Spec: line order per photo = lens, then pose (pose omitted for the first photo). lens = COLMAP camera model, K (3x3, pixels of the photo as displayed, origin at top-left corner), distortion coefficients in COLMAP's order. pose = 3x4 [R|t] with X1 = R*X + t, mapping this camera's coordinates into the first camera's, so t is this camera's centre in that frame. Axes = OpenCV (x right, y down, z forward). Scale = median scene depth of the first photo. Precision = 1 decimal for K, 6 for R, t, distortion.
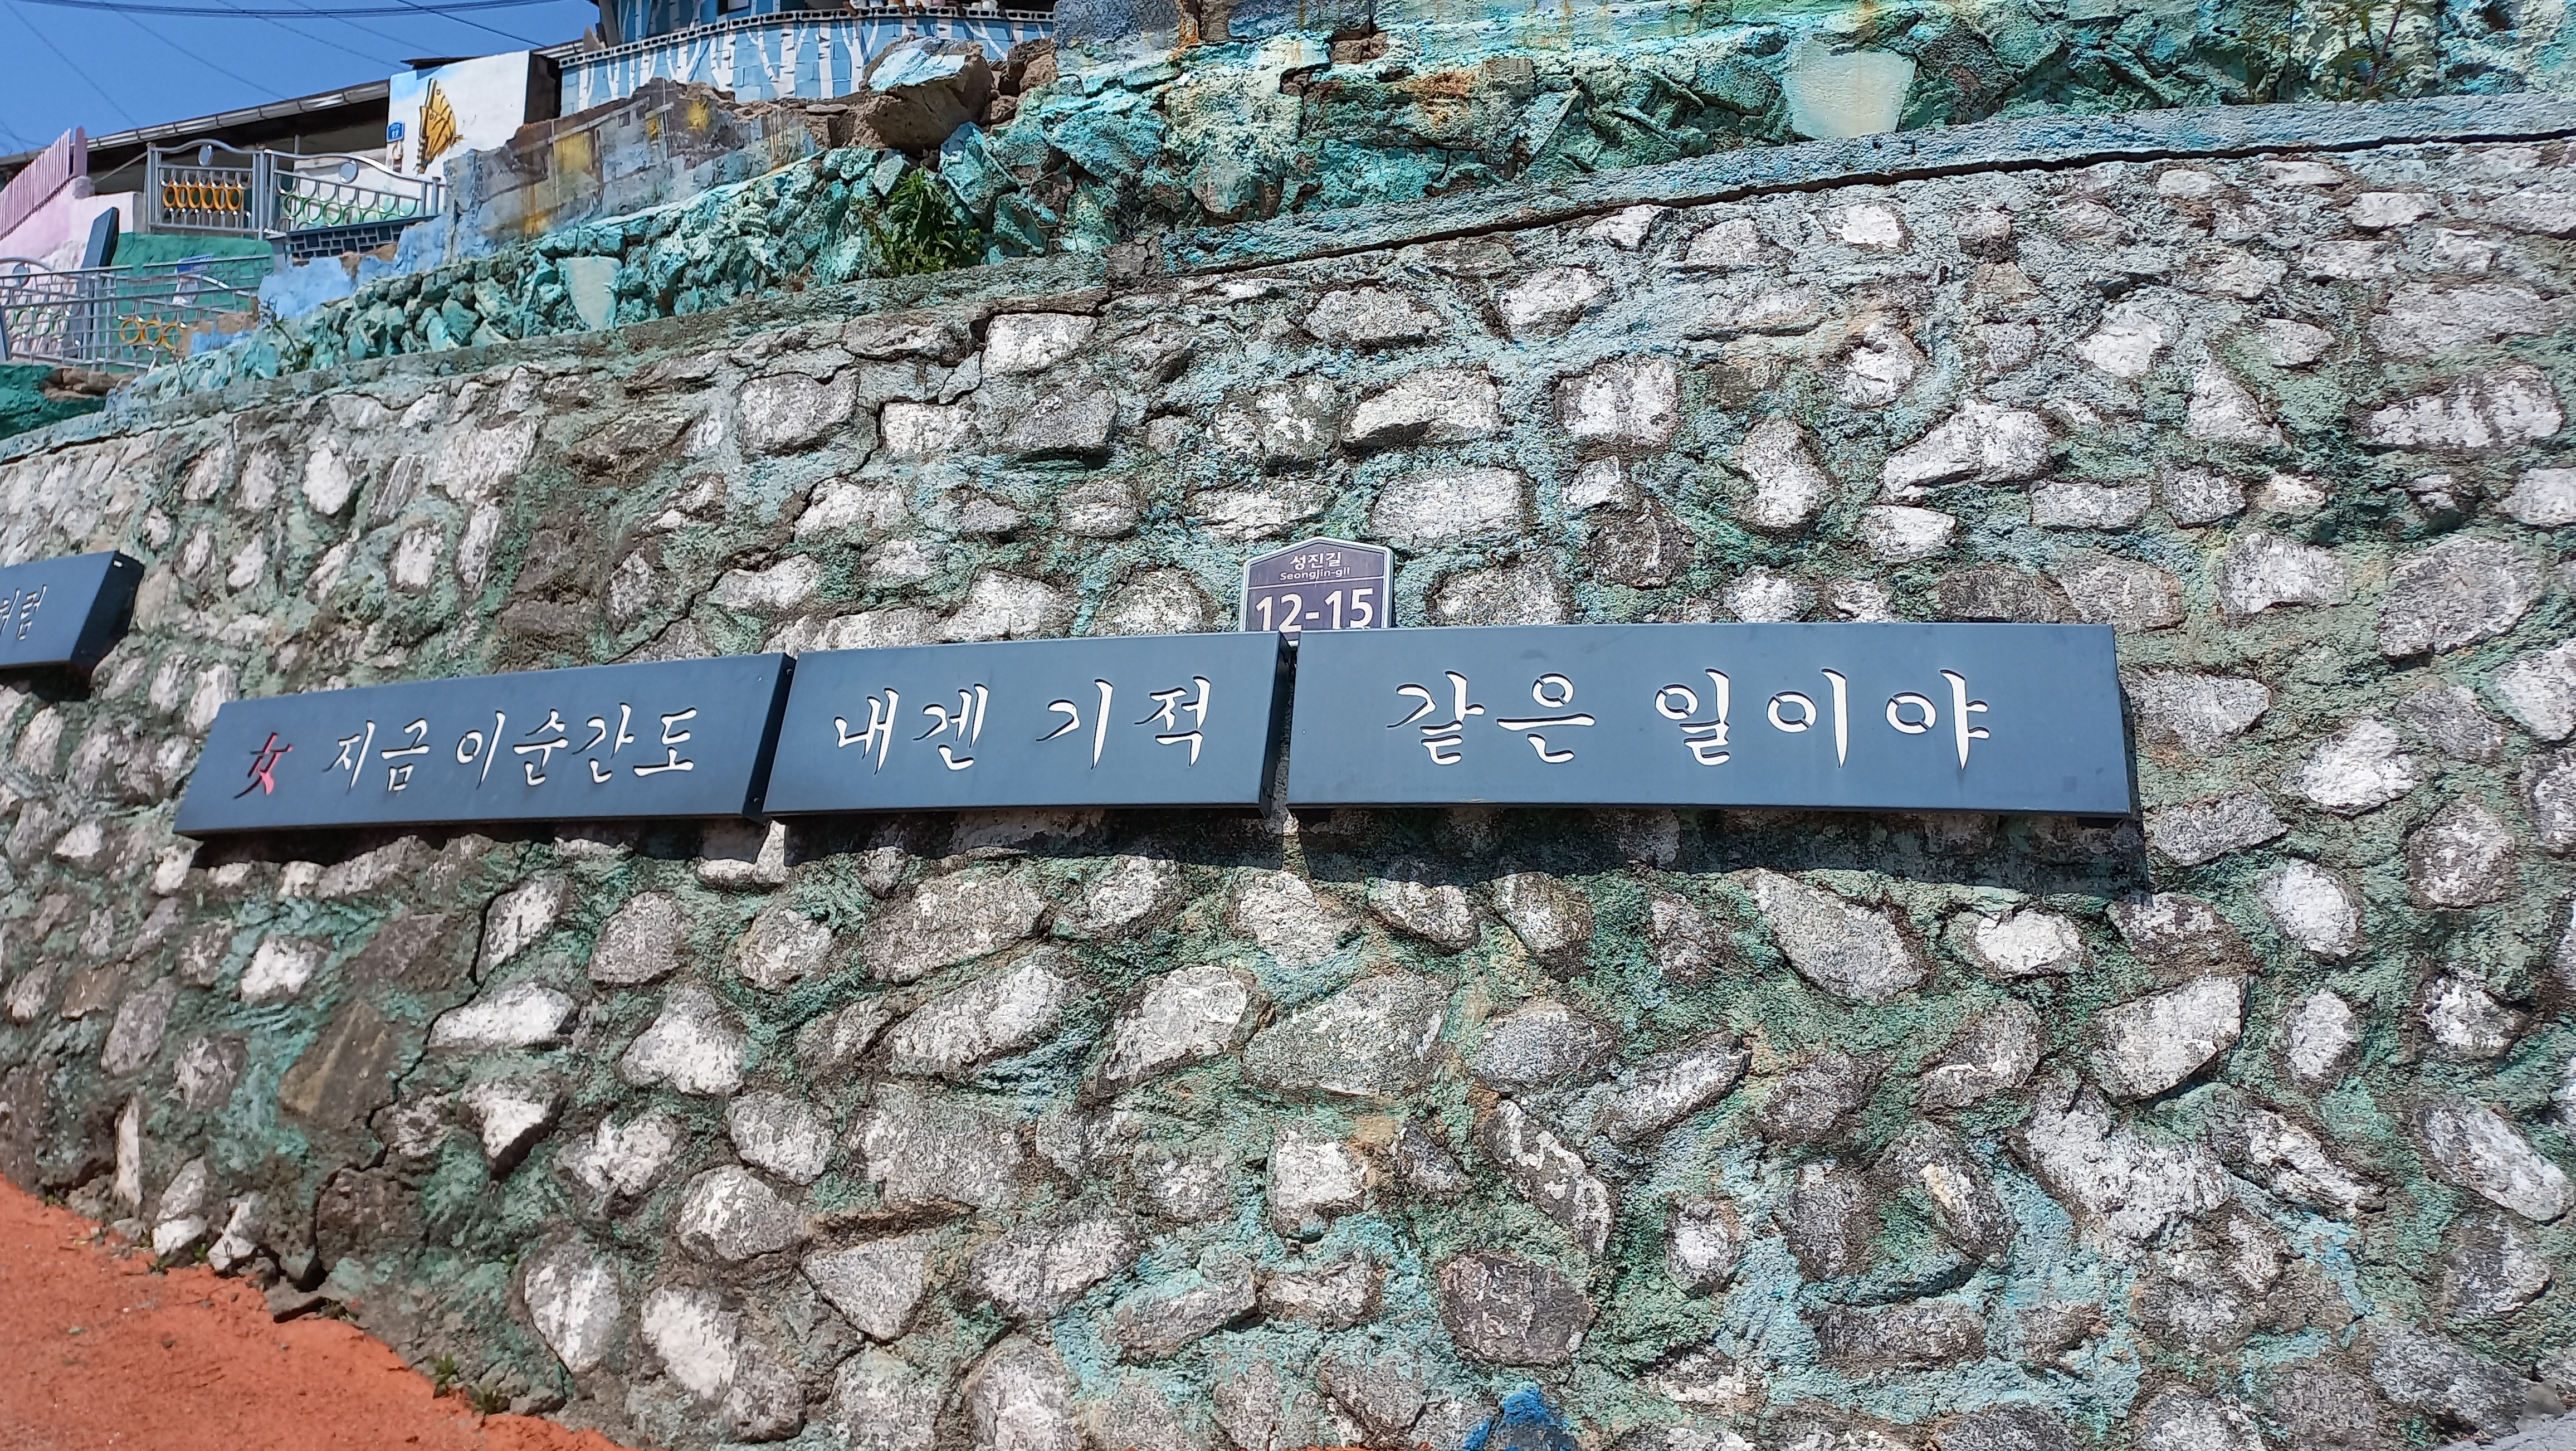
lens RADIAL K [[1843.2, 0, 1286.9], [0, 1843.2, 754.0], [0, 0, 1]] dist [0.043567, -0.025451]
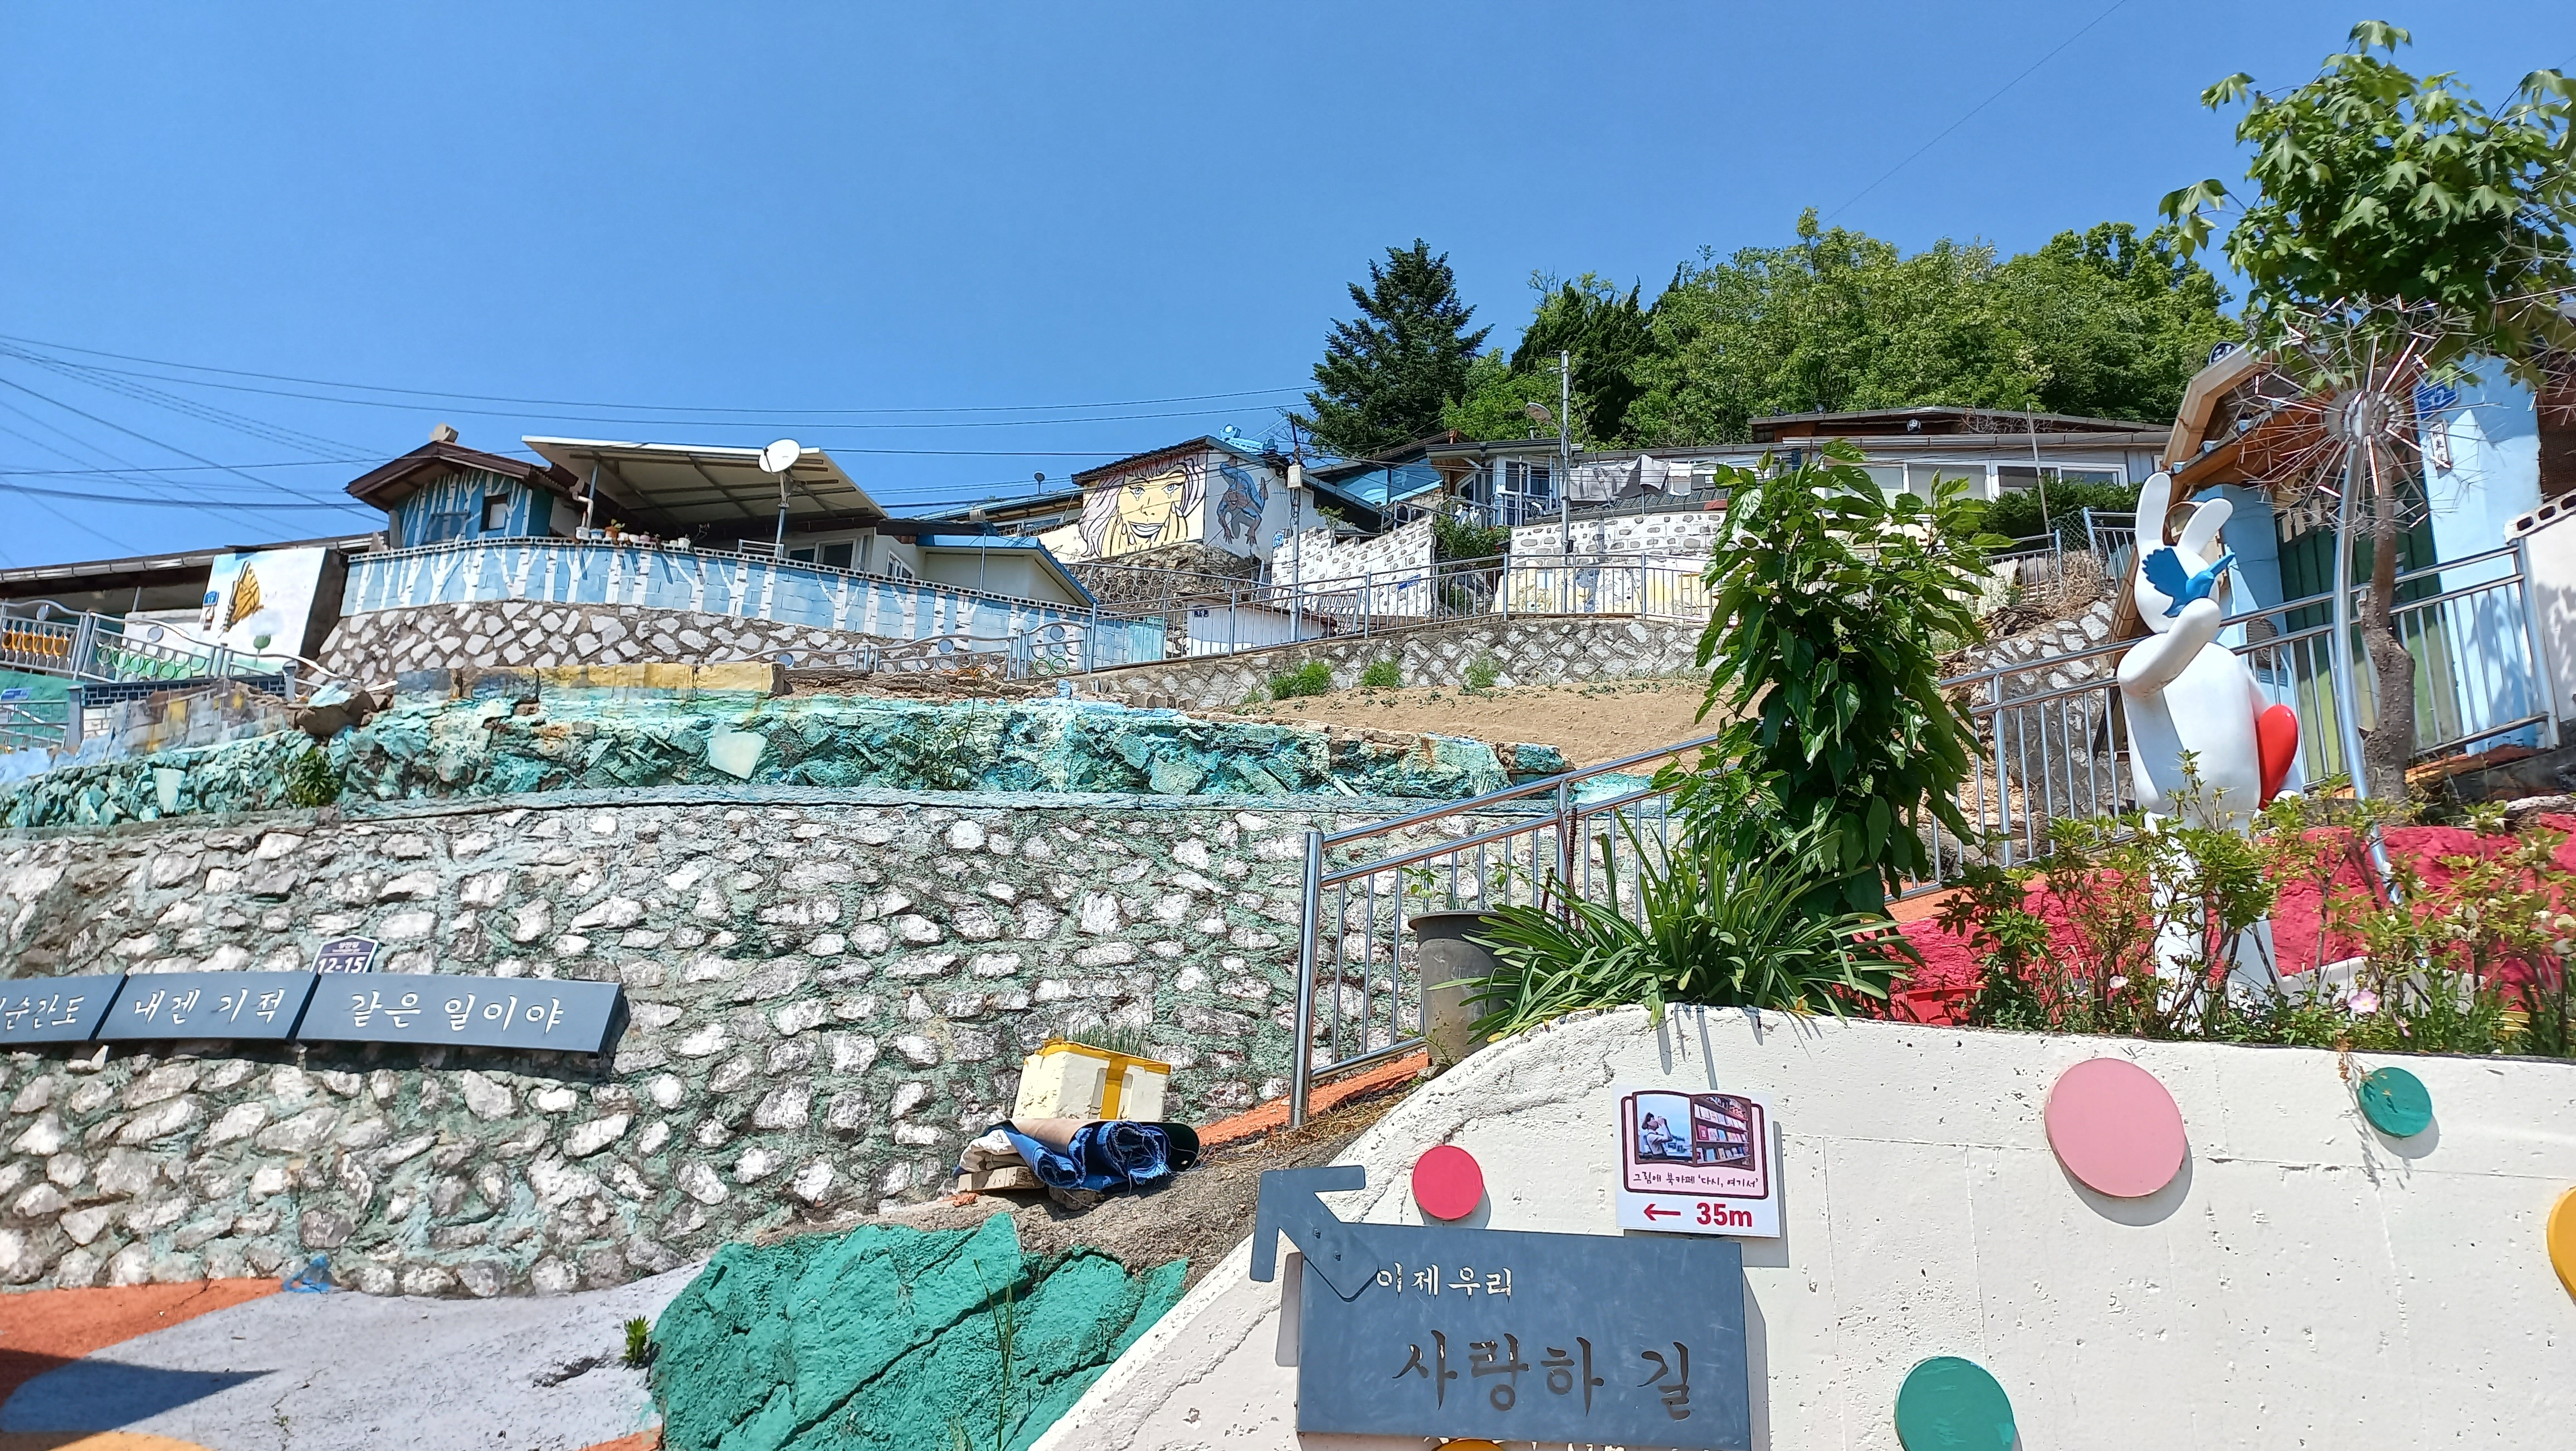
lens RADIAL K [[1751.7, 0, 1317.8], [0, 1751.7, 758.9], [0, 0, 1]] dist [-0.062773, 0.039585]
pose [[0.991178, 0.060569, 0.117885, 1.025070], [-0.031292, 0.971266, -0.235932, 0.157278], [-0.128788, 0.230161, 0.964593, -1.452864]]
